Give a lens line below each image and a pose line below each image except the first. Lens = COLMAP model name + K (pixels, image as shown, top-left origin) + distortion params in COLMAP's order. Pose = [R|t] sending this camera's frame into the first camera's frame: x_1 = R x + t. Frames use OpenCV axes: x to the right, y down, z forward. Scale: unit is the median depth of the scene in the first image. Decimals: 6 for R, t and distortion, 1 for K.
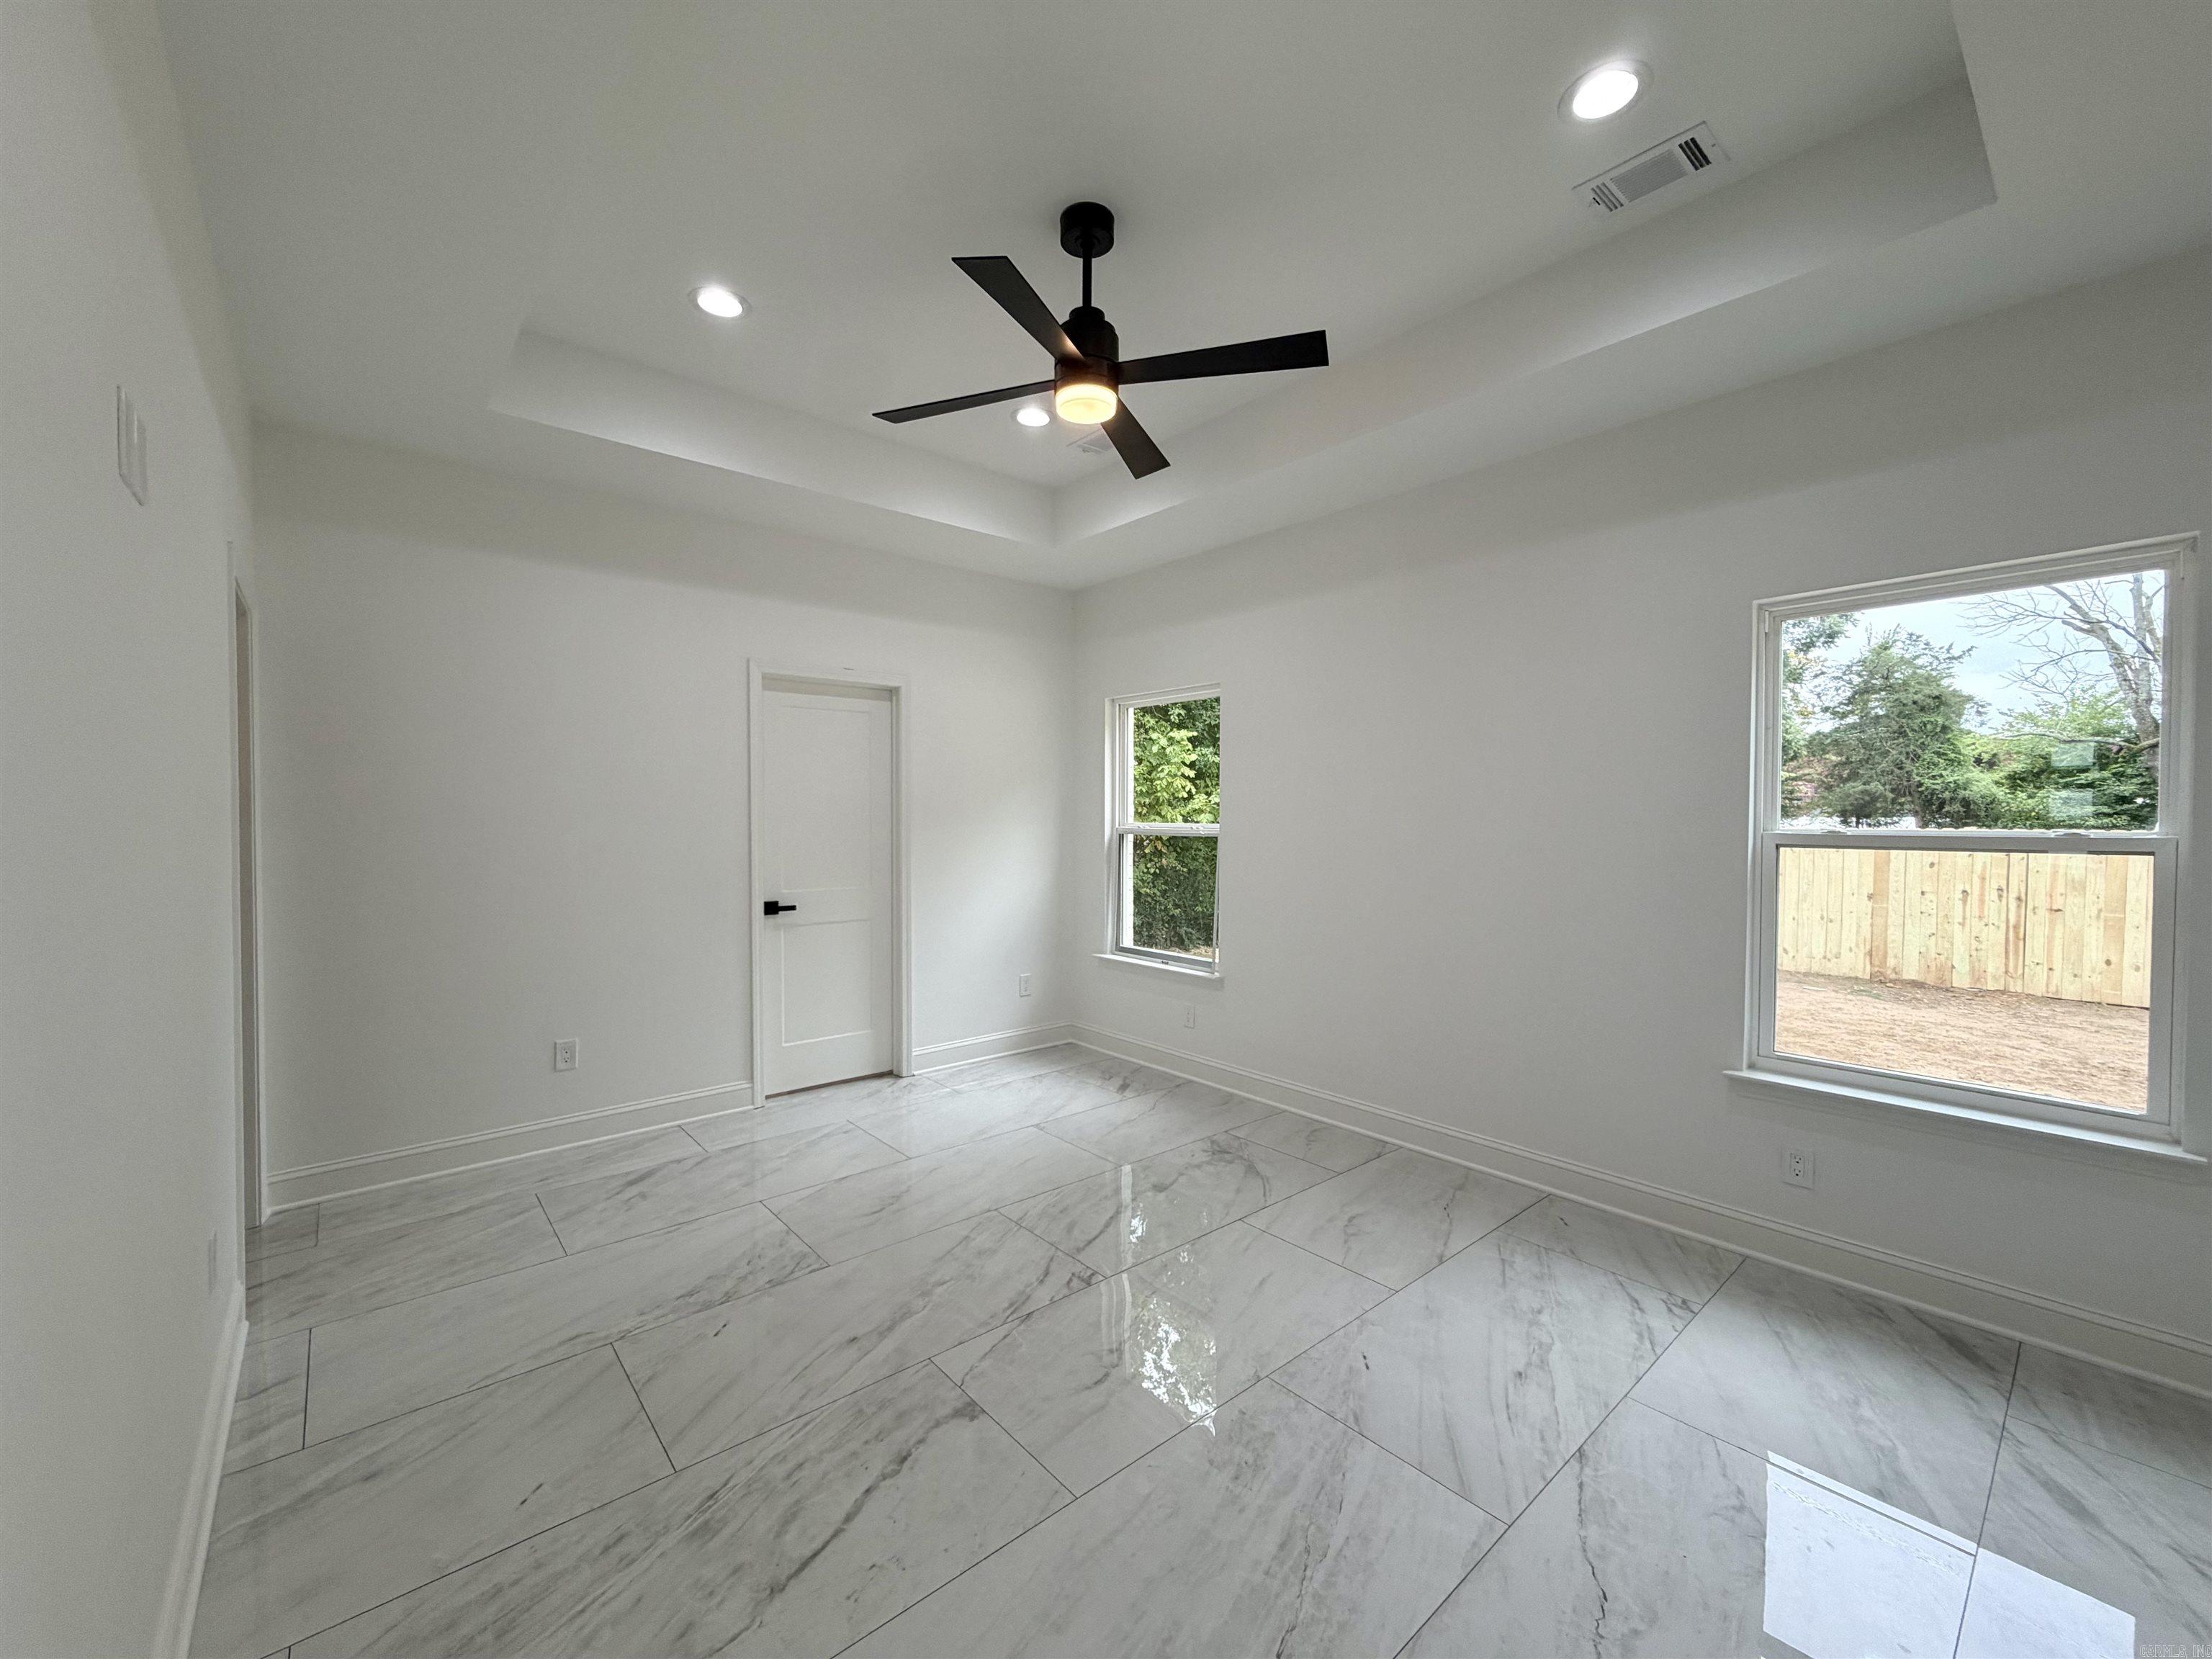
lens RADIAL K [[890.2, 0, 1106.0], [0, 890.2, 829.5], [0, 0, 1]] dist [0.000378, 0.000102]
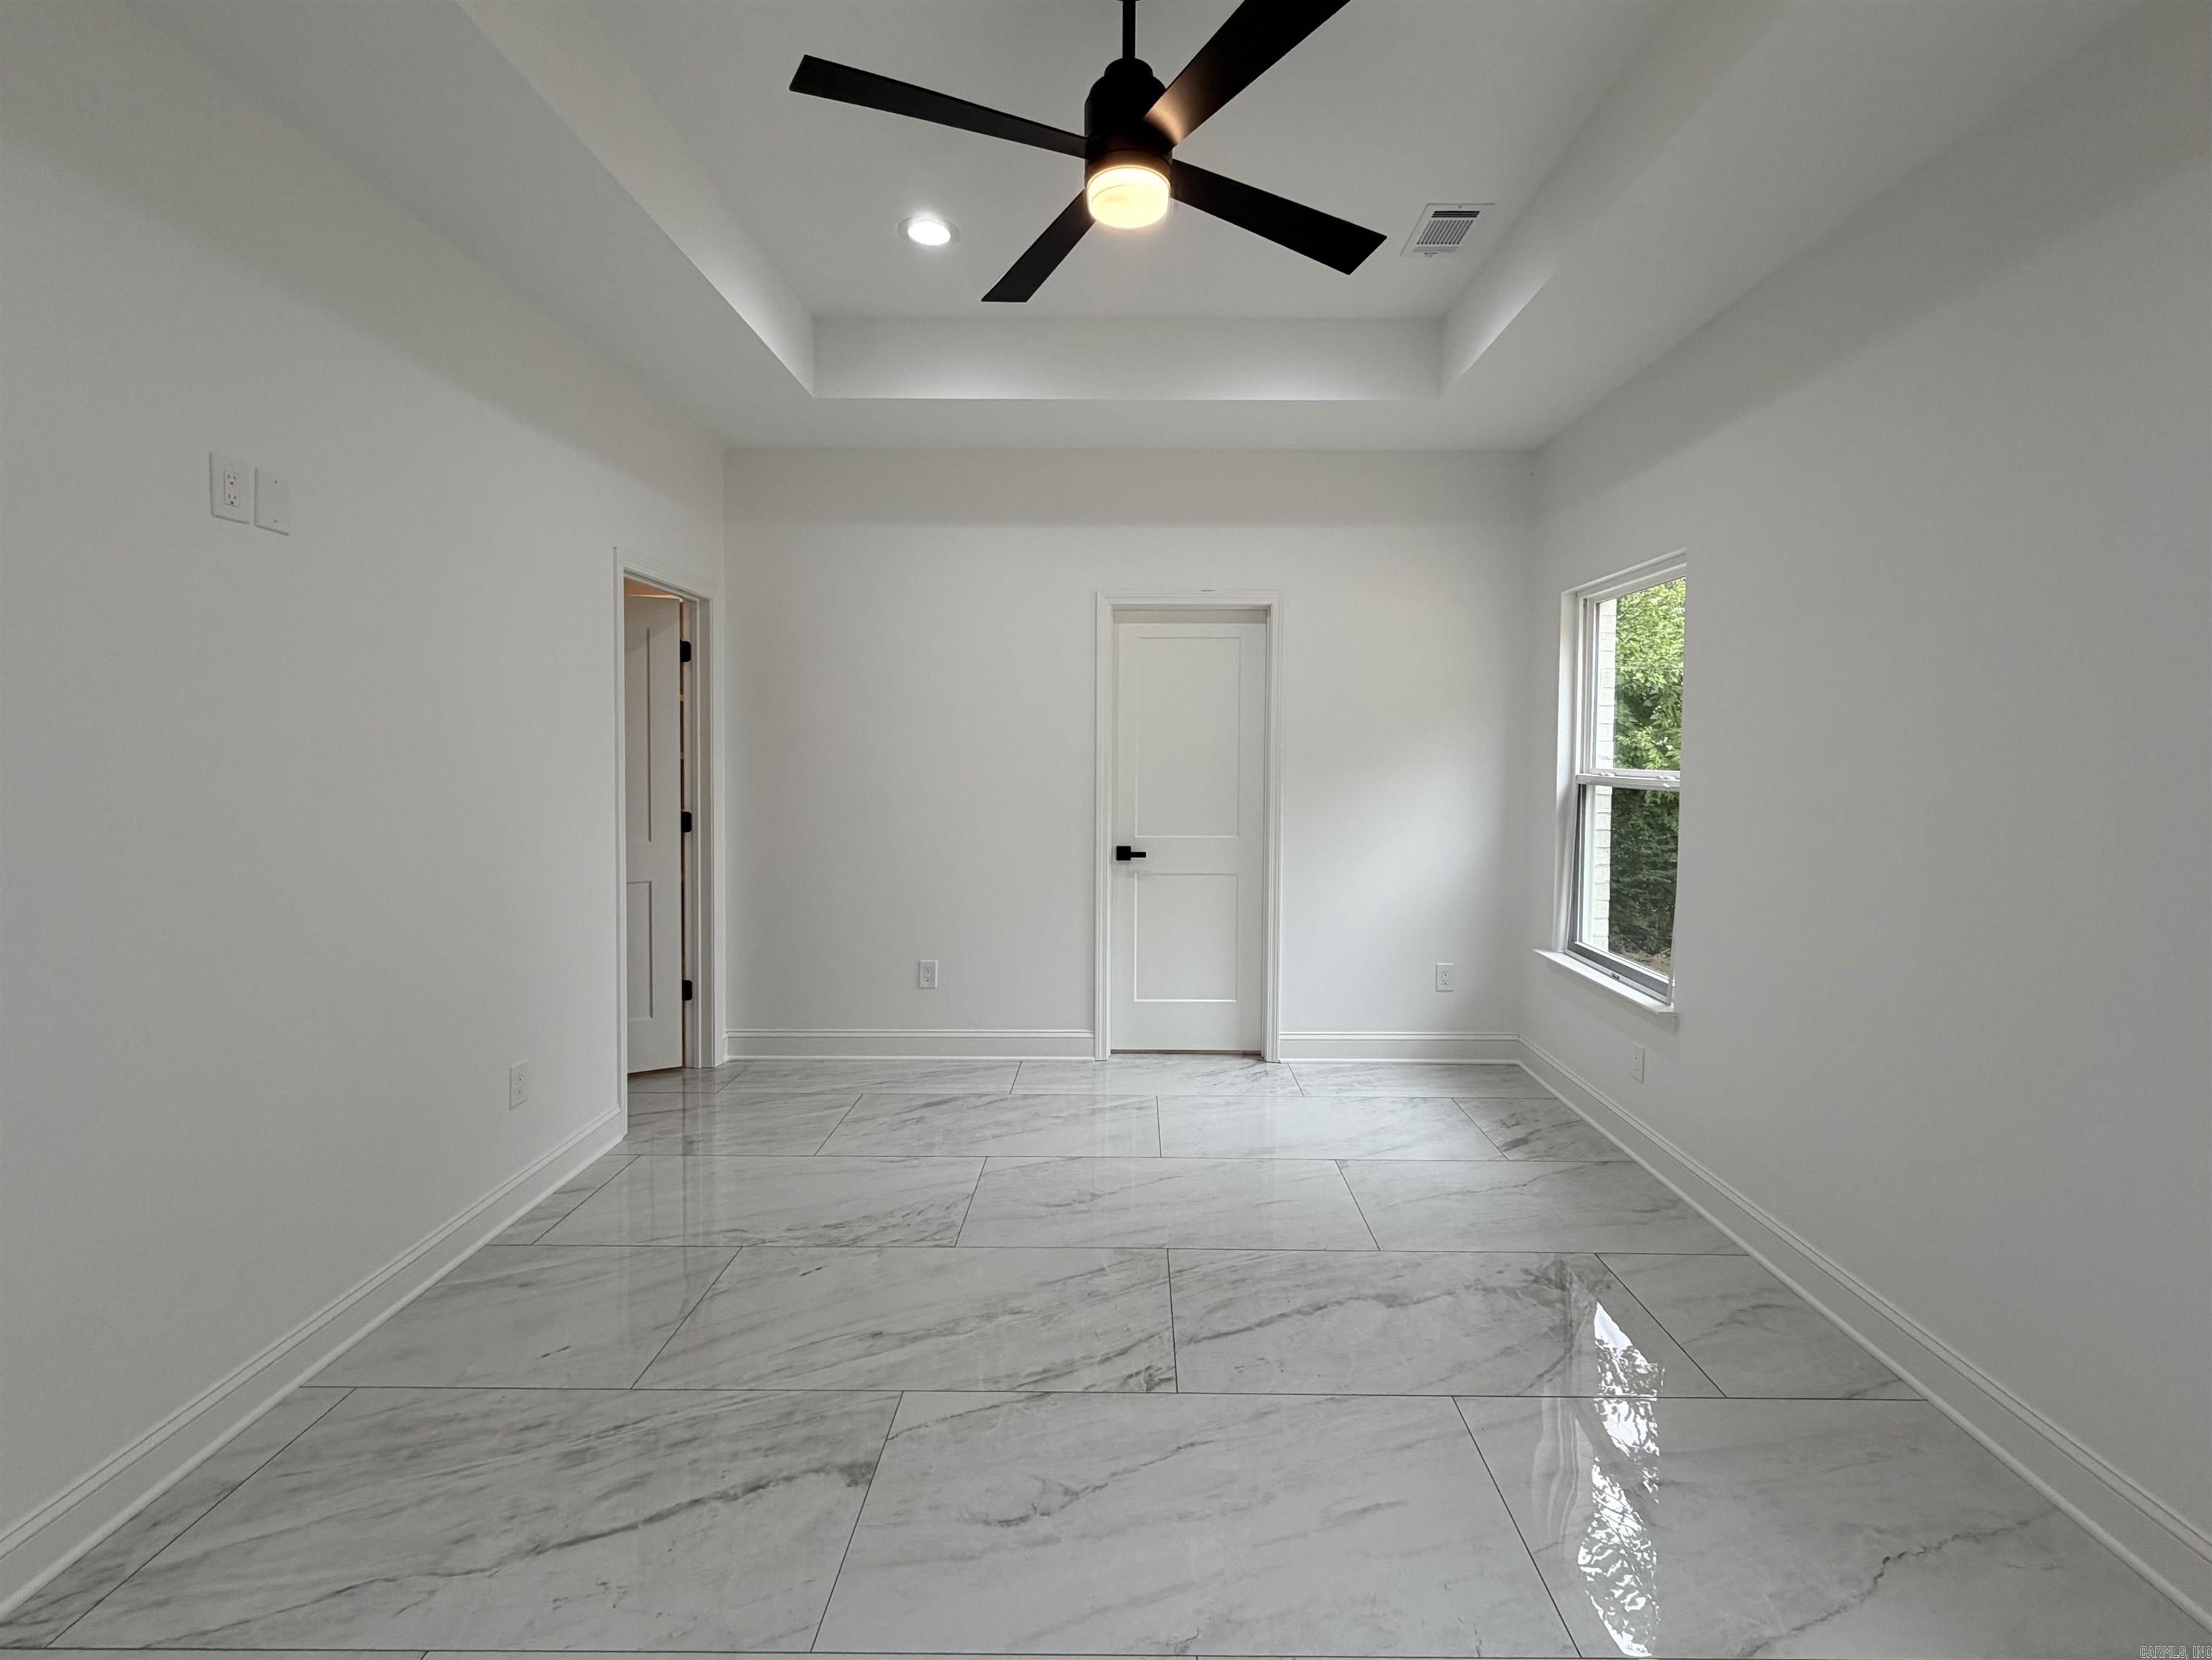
lens RADIAL K [[959.6, 0, 1127.6], [0, 959.6, 778.3], [0, 0, 1]] dist [0.000047, 0.000219]
pose [[0.754323, 0.021685, -0.656146, 0.355662], [-0.015425, 0.999764, 0.015308, -0.008419], [0.656323, -0.001426, 0.754479, 0.283982]]
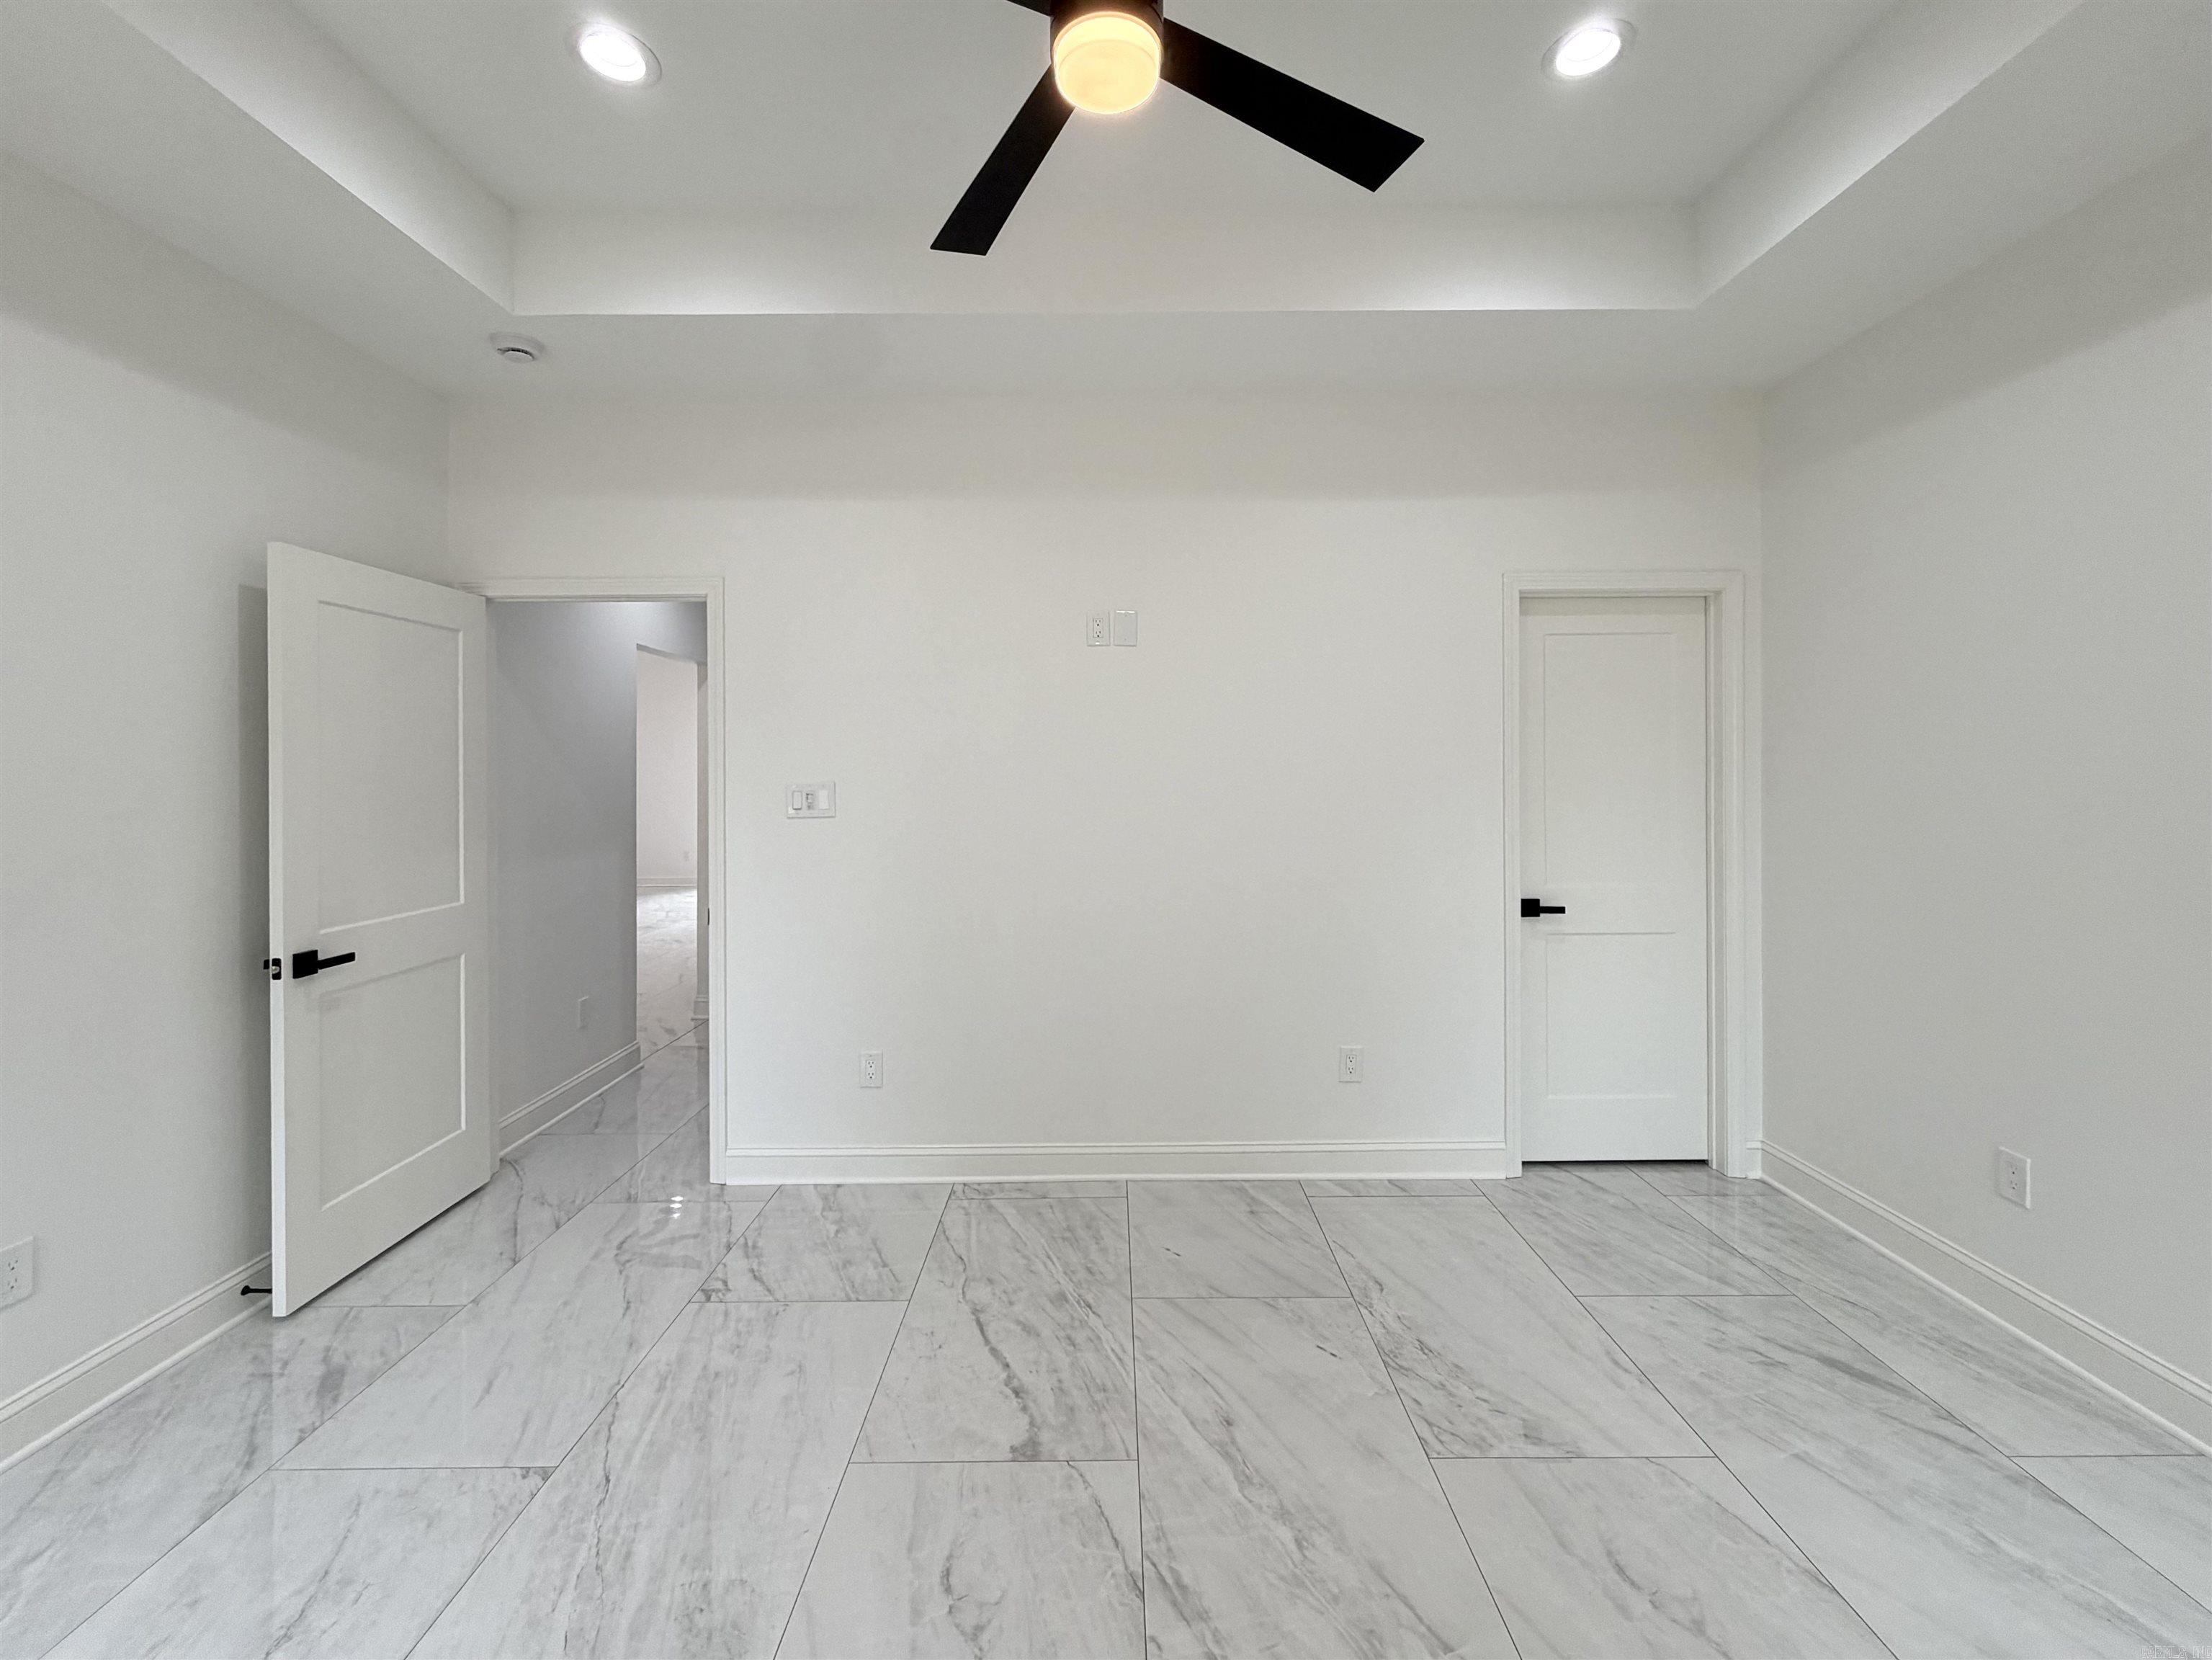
lens RADIAL K [[925.4, 0, 1108.1], [0, 925.4, 782.7], [0, 0, 1]] dist [-0.000589, 0.000416]
pose [[-0.652782, 0.010243, -0.757477, 0.290889], [-0.009308, 0.999725, 0.021540, -0.028891], [0.757489, 0.021112, -0.652507, 0.969351]]
